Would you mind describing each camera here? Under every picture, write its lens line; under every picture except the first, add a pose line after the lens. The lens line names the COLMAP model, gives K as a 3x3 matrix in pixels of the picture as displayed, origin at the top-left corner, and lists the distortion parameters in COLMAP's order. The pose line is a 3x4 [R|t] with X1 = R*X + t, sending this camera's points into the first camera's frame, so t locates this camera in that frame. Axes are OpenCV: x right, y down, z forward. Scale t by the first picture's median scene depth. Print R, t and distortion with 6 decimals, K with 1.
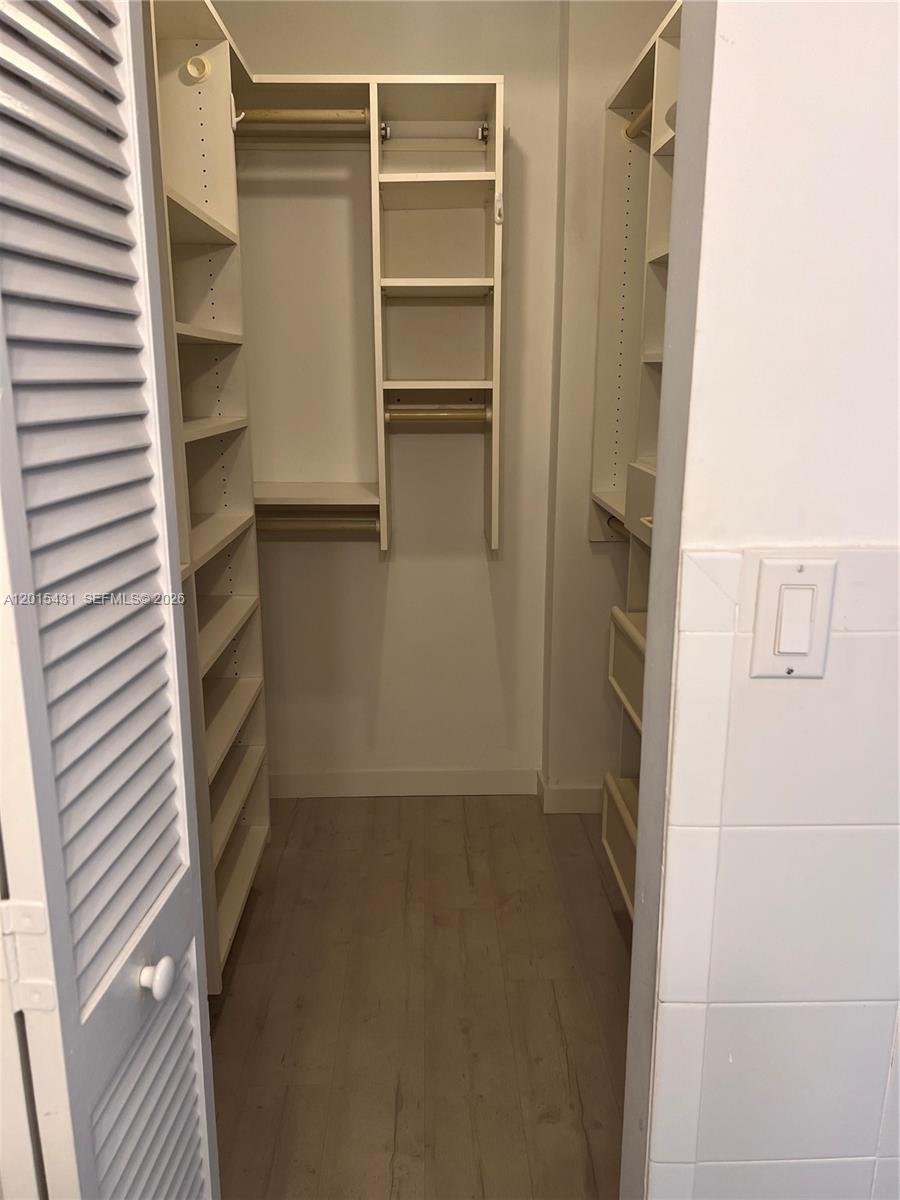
lens RADIAL K [[920.1, 0, 450.0], [0, 920.1, 600.0], [0, 0, 1]] dist [0.071905, -0.089255]
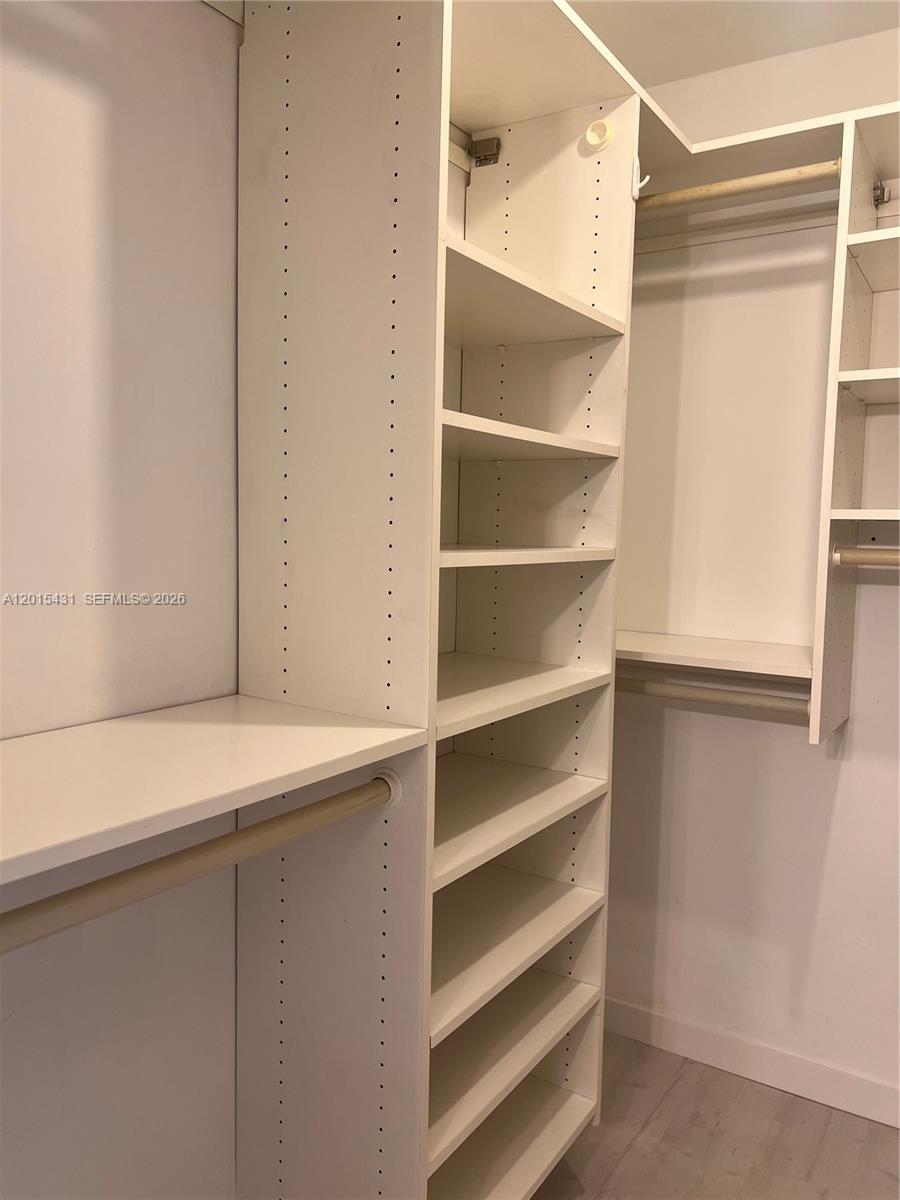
lens RADIAL K [[920.1, 0, 450.0], [0, 920.1, 600.0], [0, 0, 1]] dist [0.071905, -0.089255]
pose [[0.828312, 0.065351, -0.556442, 0.087822], [-0.155303, 0.981037, -0.115964, -0.038408], [0.538312, 0.182472, 0.822754, 0.262703]]
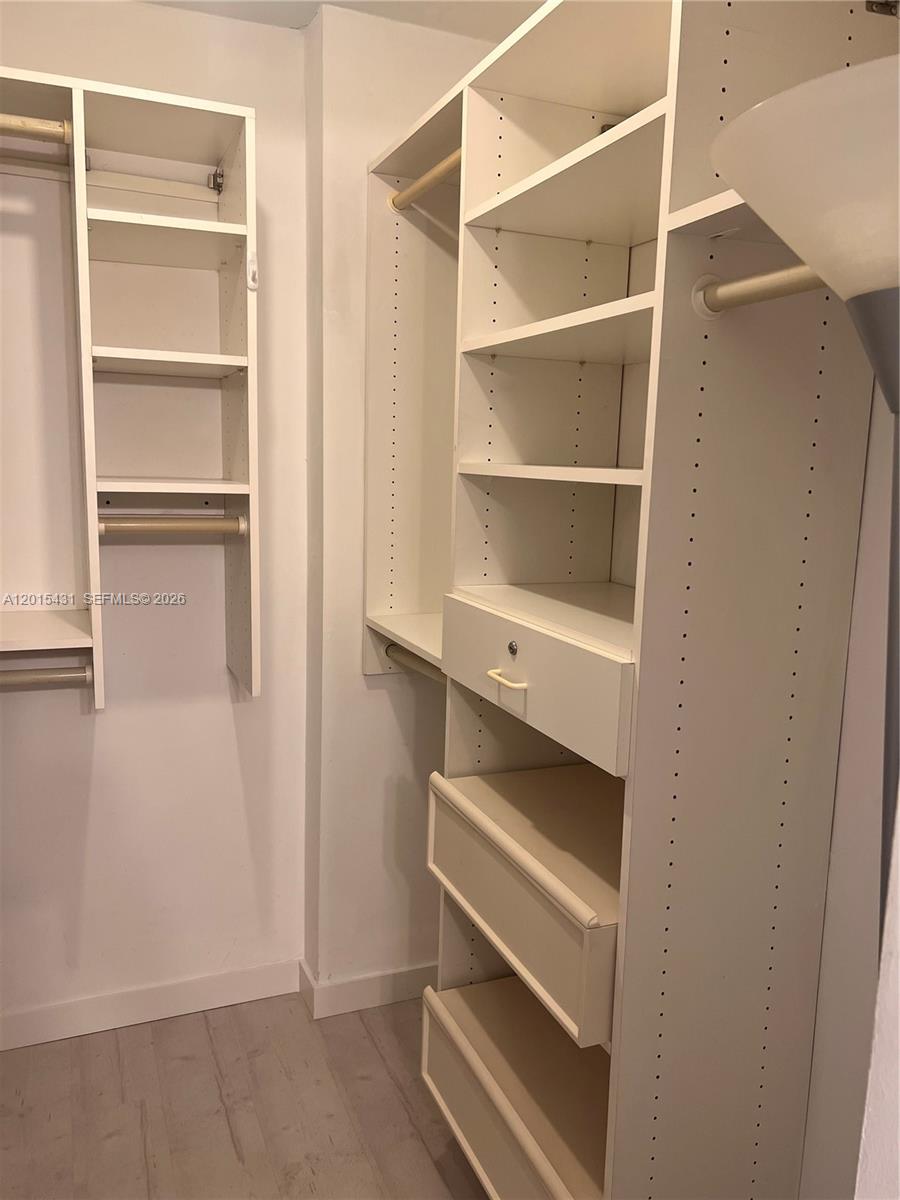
lens RADIAL K [[911.0, 0, 450.0], [0, 911.0, 600.0], [0, 0, 1]] dist [0.084034, -0.095964]
pose [[0.931919, -0.026733, 0.361679, -0.078470], [0.056721, 0.995751, -0.072550, -0.073953], [-0.358203, 0.088125, 0.929476, 0.227577]]
